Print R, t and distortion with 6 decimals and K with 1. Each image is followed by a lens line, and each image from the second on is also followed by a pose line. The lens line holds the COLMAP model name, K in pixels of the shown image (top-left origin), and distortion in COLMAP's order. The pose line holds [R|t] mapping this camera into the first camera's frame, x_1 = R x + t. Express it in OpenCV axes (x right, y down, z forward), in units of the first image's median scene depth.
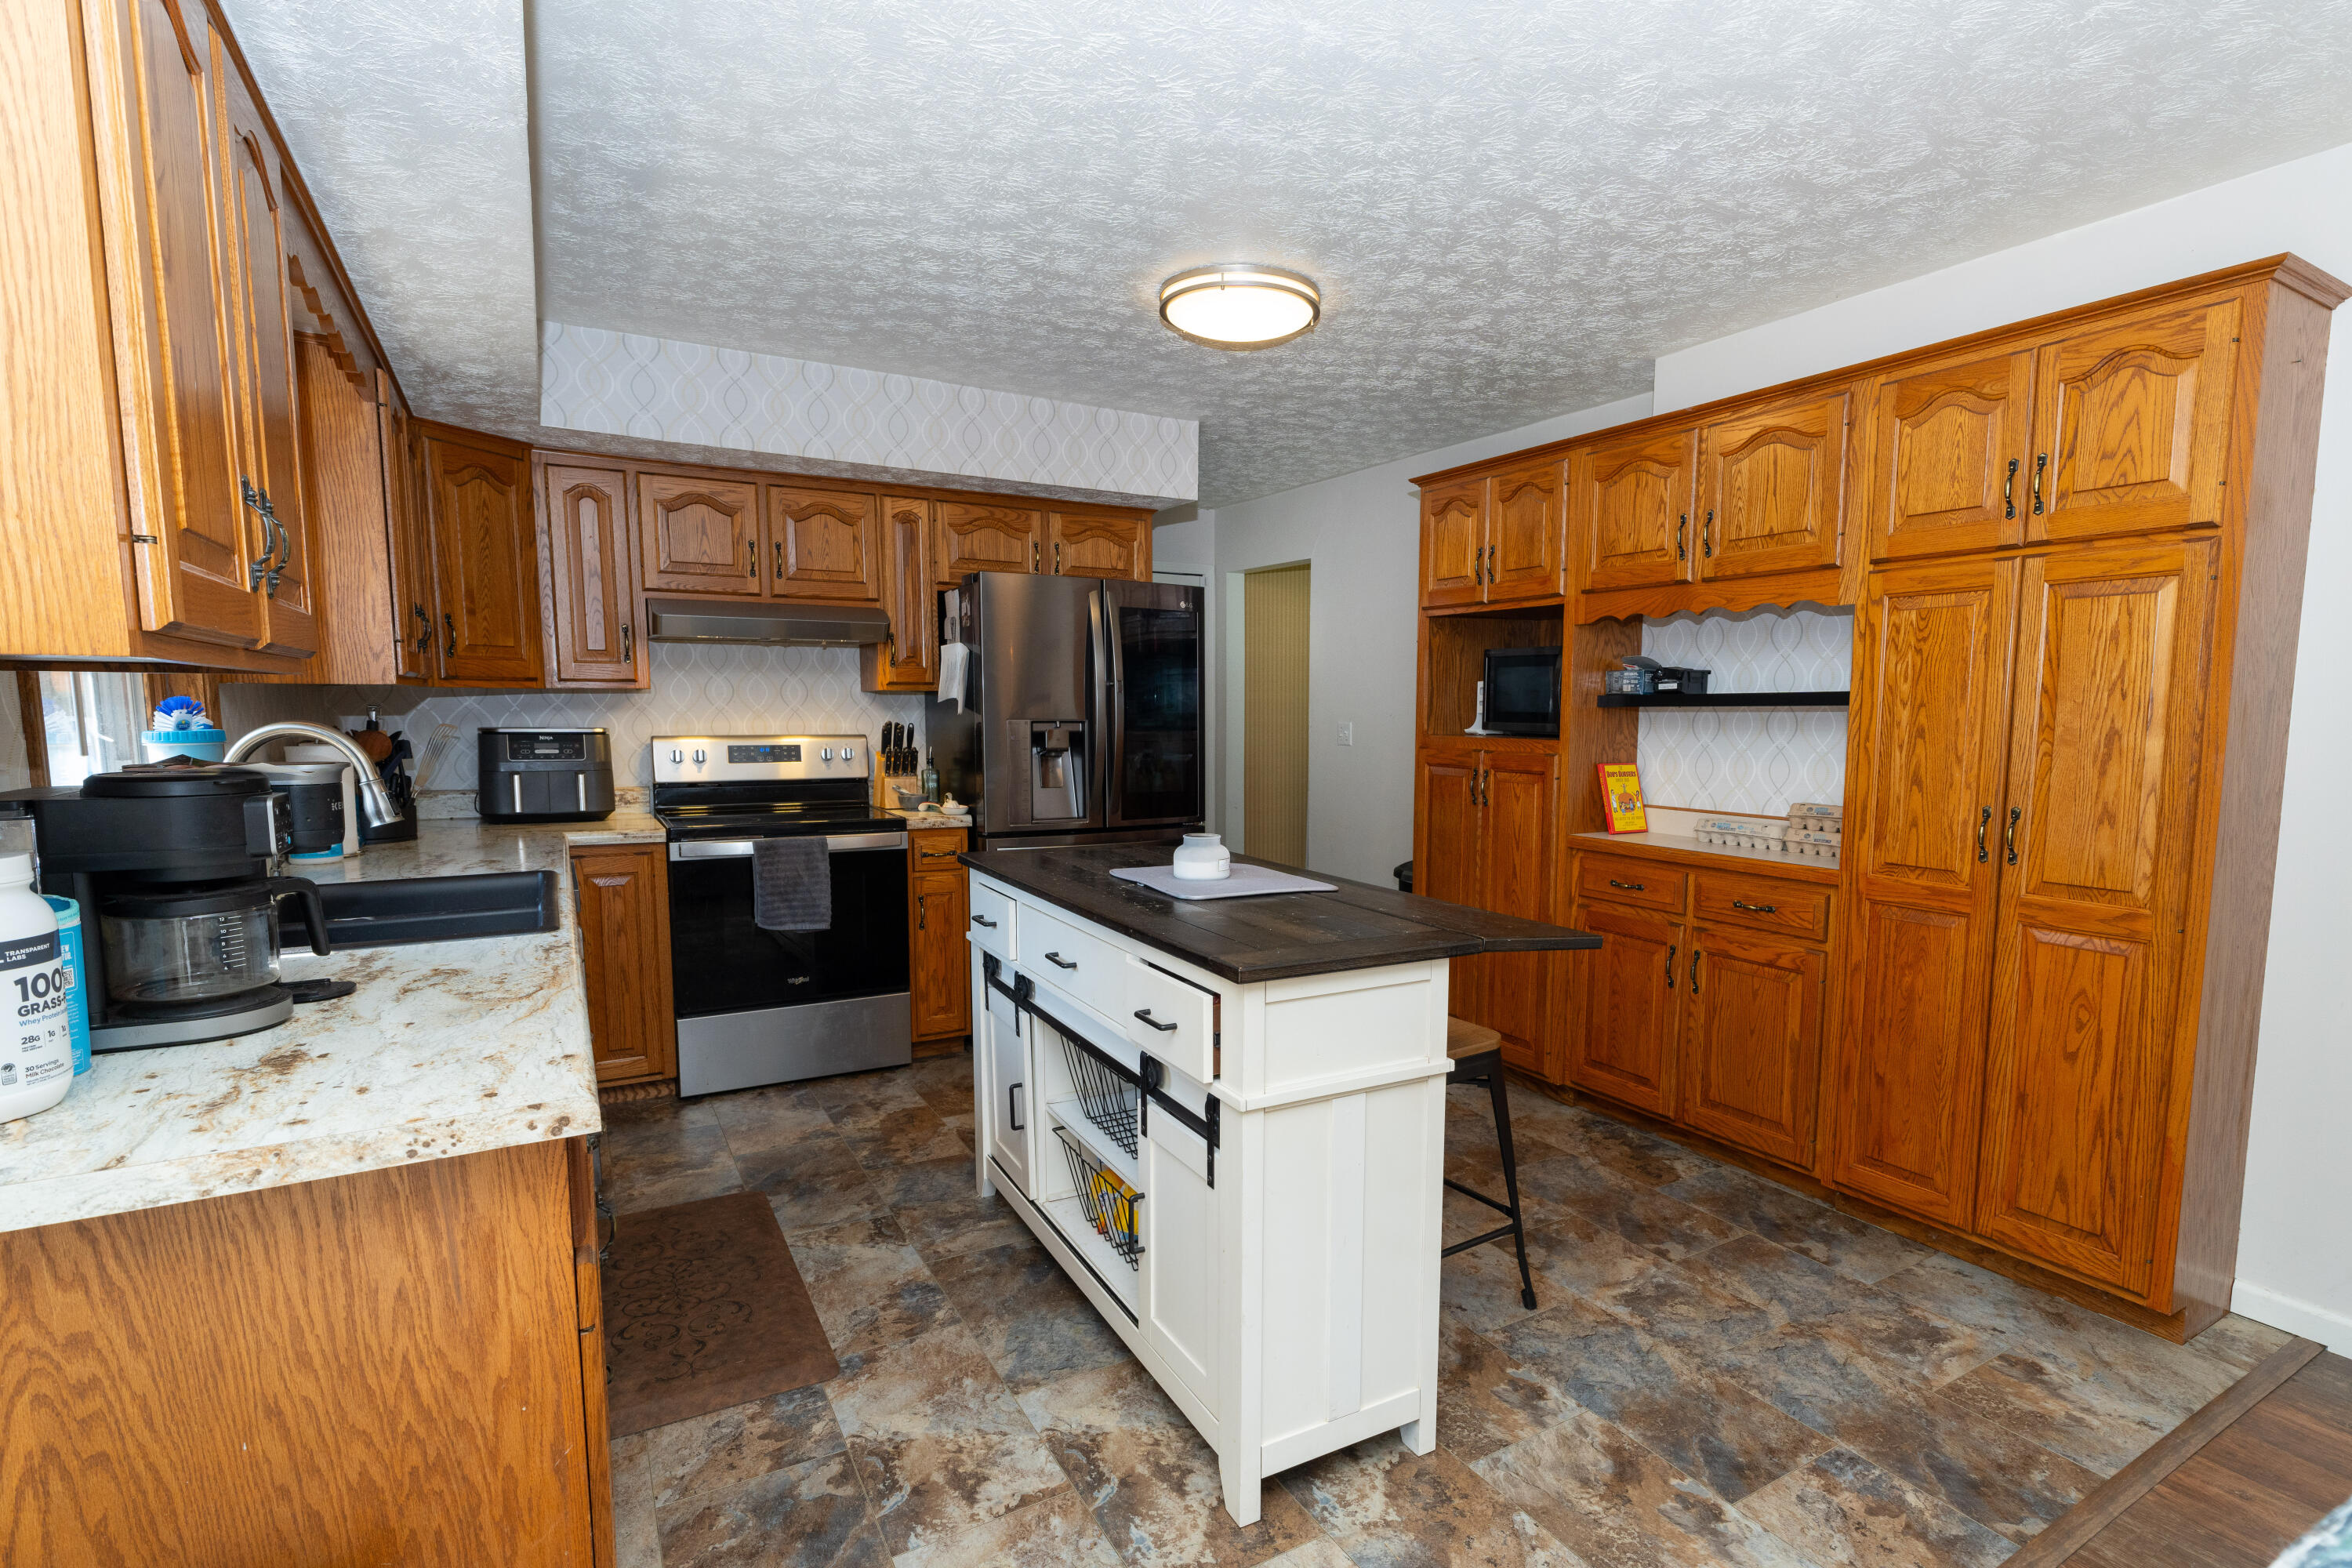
lens RADIAL K [[1142.6, 0, 1265.8], [0, 1142.6, 826.4], [0, 0, 1]] dist [-0.001178, 0.000442]
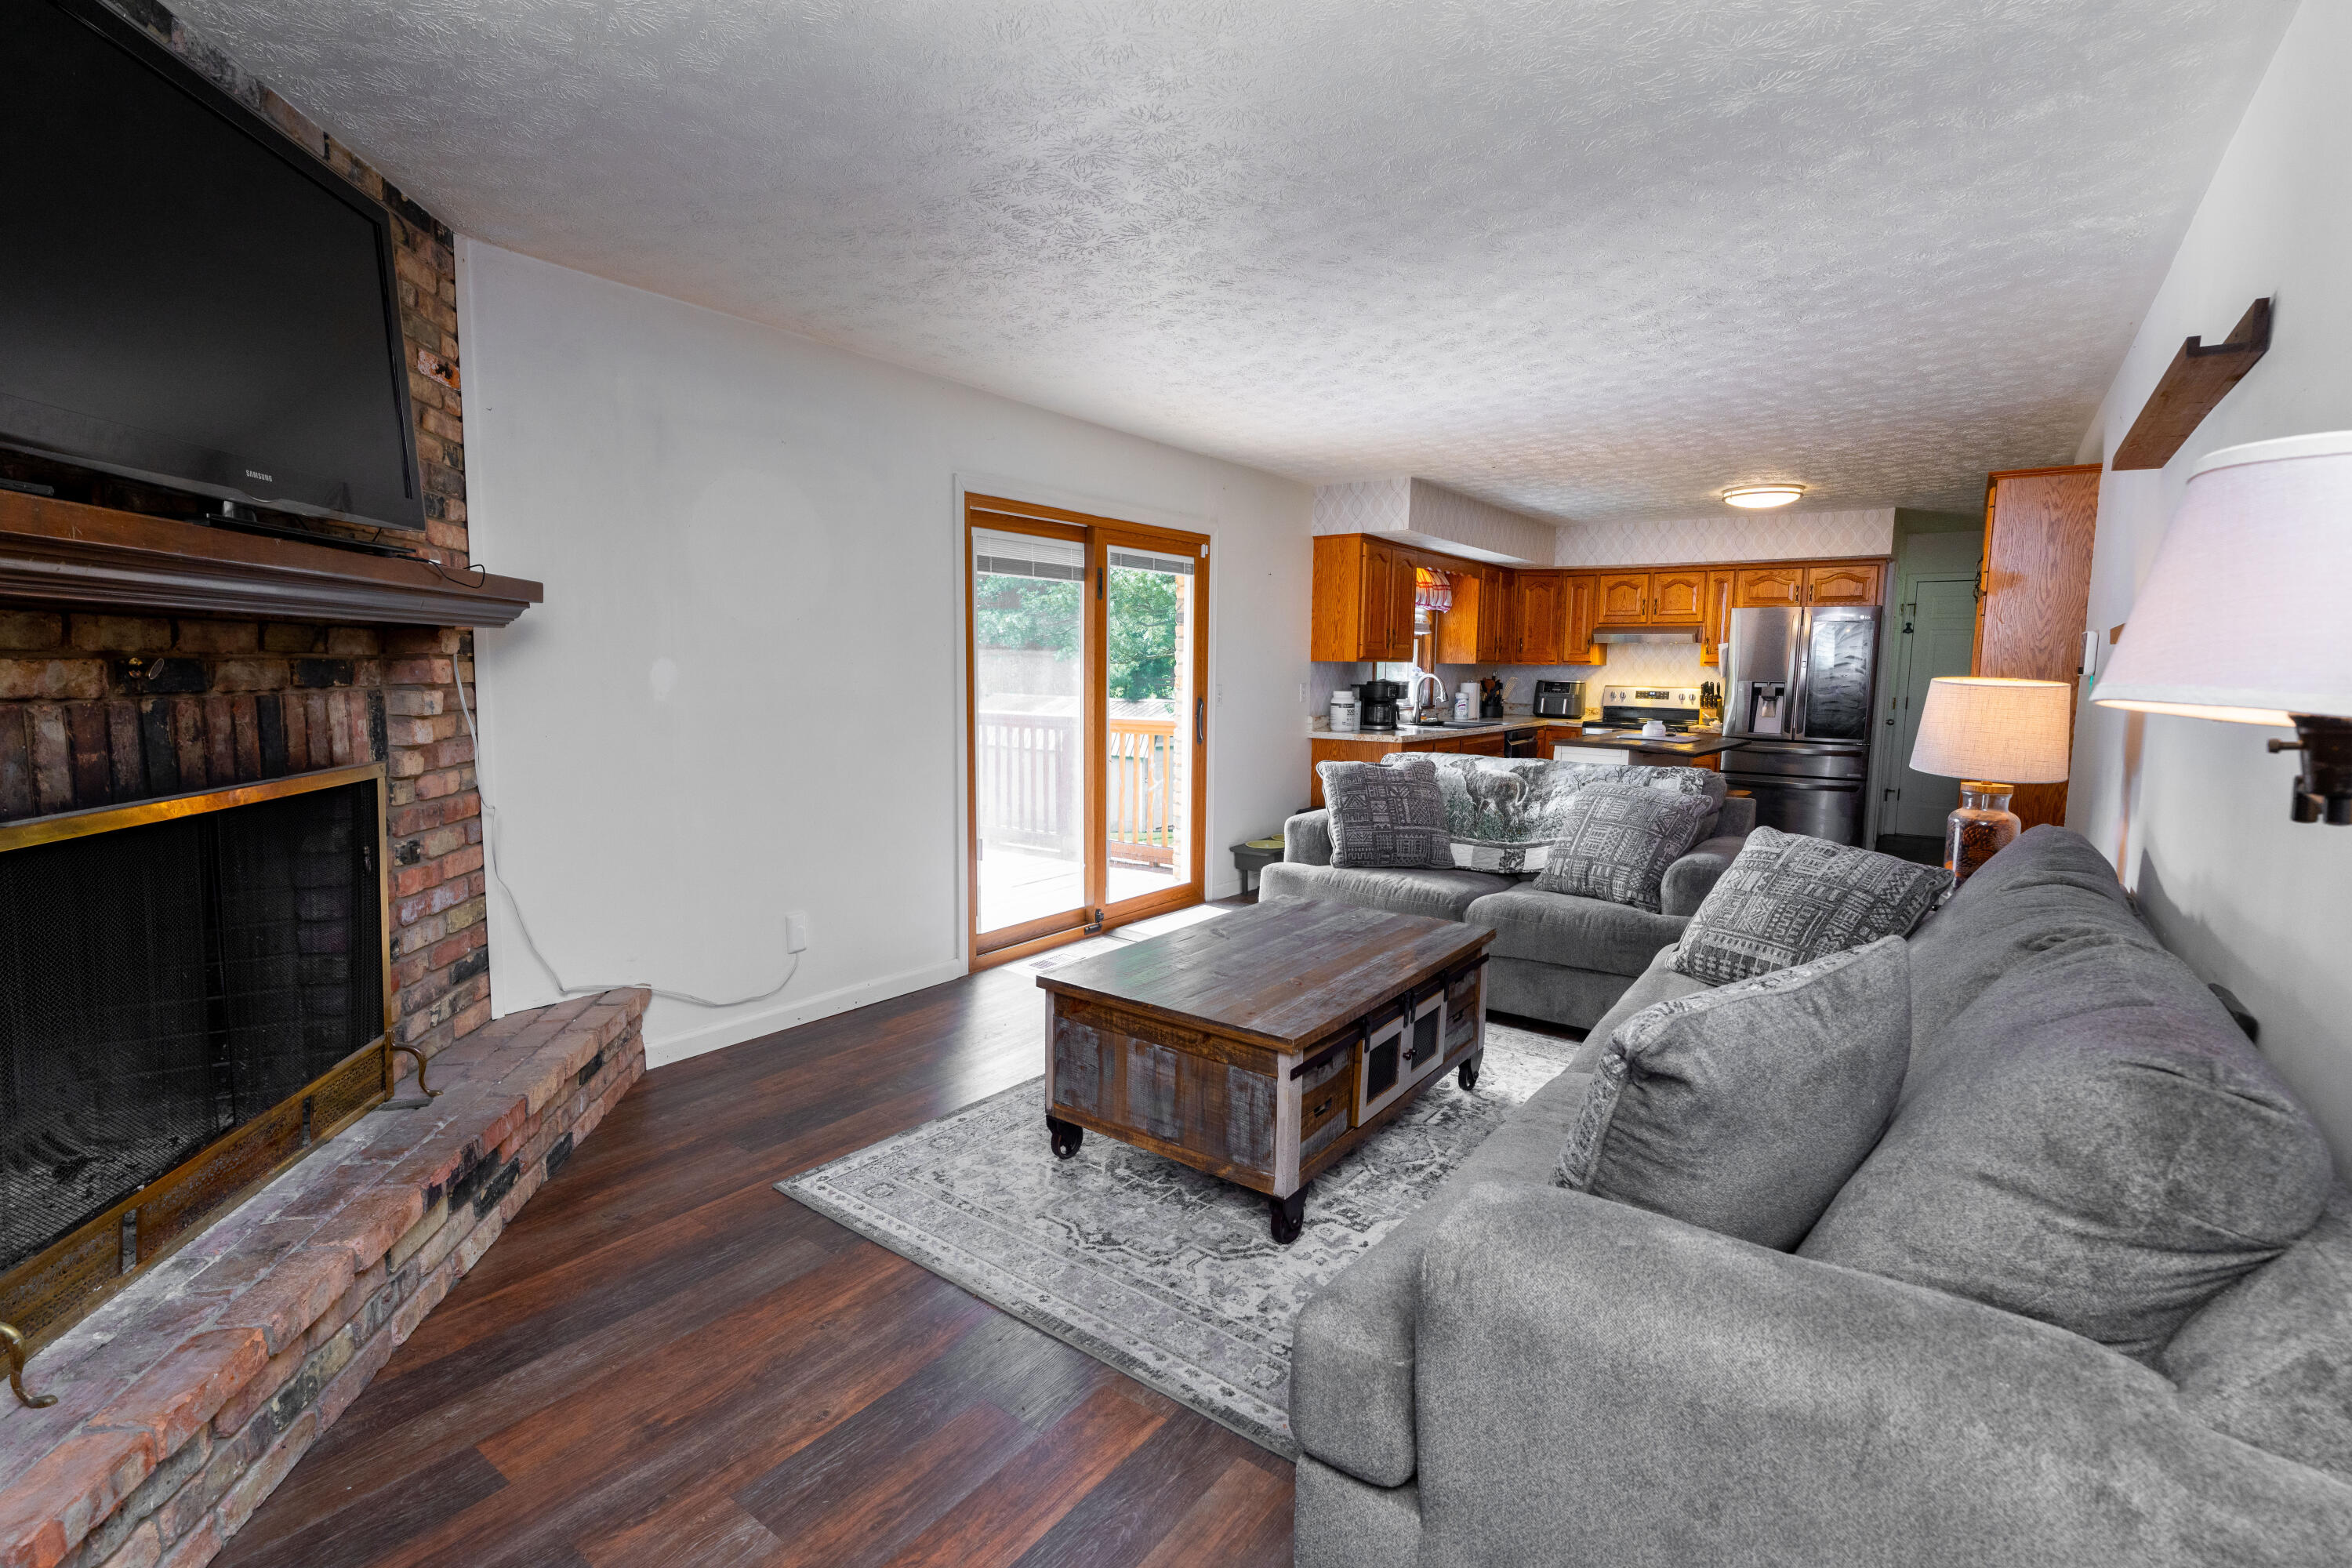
lens RADIAL K [[1077.1, 0, 1166.0], [0, 1077.1, 782.7], [0, 0, 1]] dist [-0.011403, 0.004284]
pose [[0.362762, 0.101255, -0.926365, 1.568620], [-0.110351, 0.991752, 0.065189, 0.094854], [0.925325, 0.078578, 0.370943, -0.813210]]
